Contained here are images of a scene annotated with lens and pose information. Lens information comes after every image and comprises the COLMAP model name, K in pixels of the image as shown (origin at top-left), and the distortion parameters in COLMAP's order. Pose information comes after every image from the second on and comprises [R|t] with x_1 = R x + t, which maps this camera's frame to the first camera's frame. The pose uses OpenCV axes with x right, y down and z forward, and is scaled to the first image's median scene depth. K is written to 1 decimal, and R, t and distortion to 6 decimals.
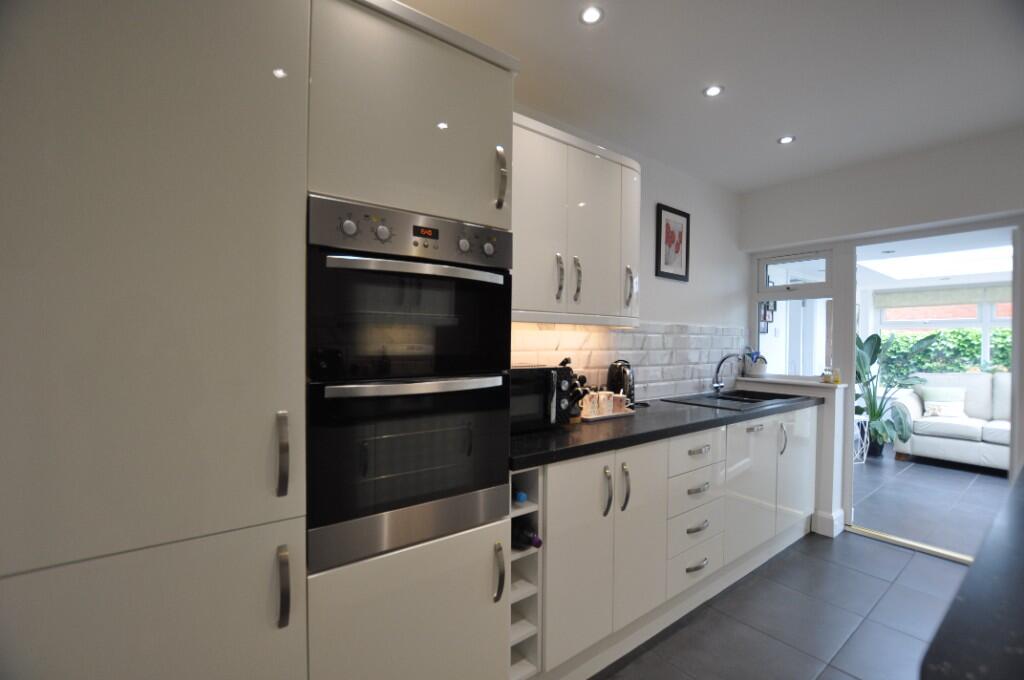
lens RADIAL K [[449.6, 0, 511.4], [0, 449.6, 343.9], [0, 0, 1]] dist [-0.037290, 0.006991]
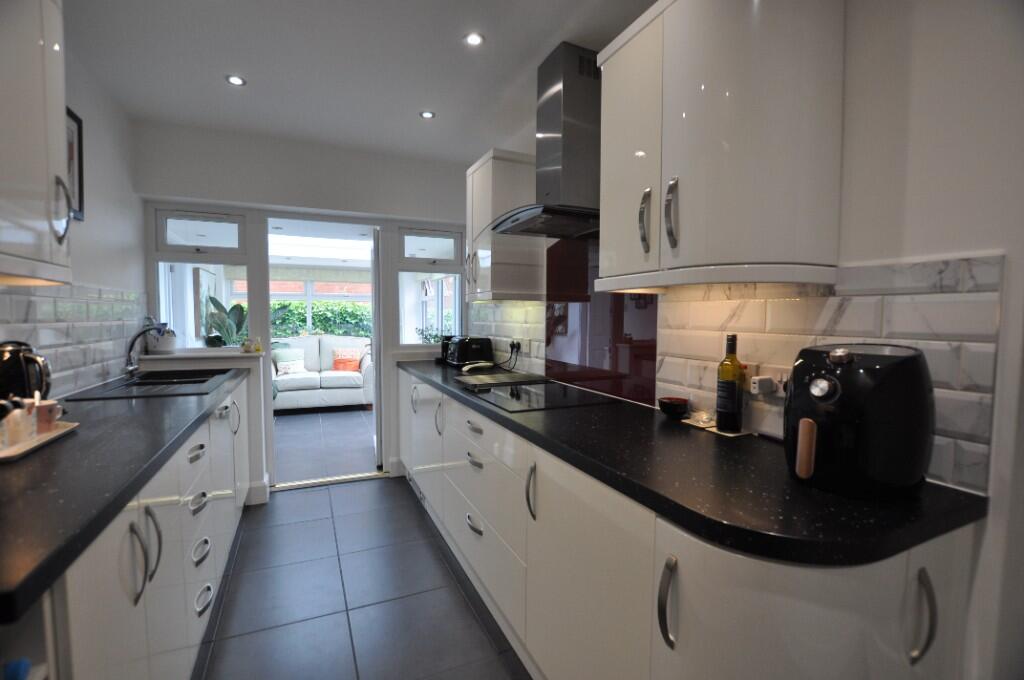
lens RADIAL K [[449.6, 0, 511.4], [0, 449.6, 343.9], [0, 0, 1]] dist [-0.037290, 0.006991]
pose [[0.216306, -0.067053, 0.974020, -0.120543], [0.002532, 0.997674, 0.068119, 0.003360], [-0.976322, -0.012268, 0.215973, 0.219903]]
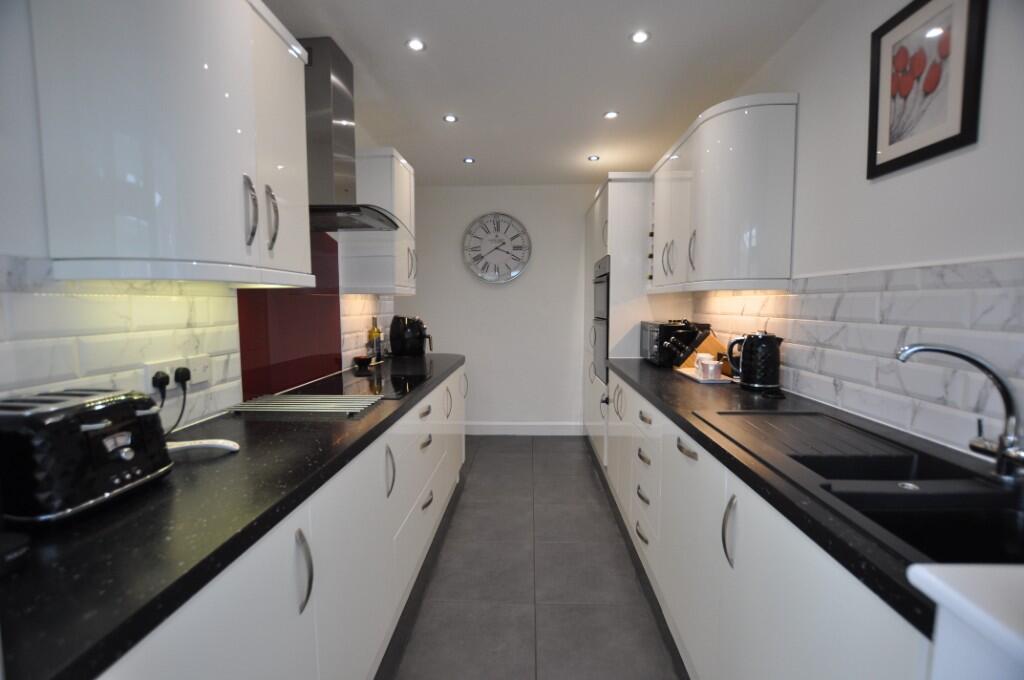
lens RADIAL K [[449.6, 0, 511.4], [0, 449.6, 343.9], [0, 0, 1]] dist [-0.037290, 0.006991]
pose [[-0.641658, 0.061503, -0.764521, 0.918777], [-0.009268, 0.996085, 0.087910, -0.003115], [0.766935, 0.063494, -0.638576, 0.948290]]
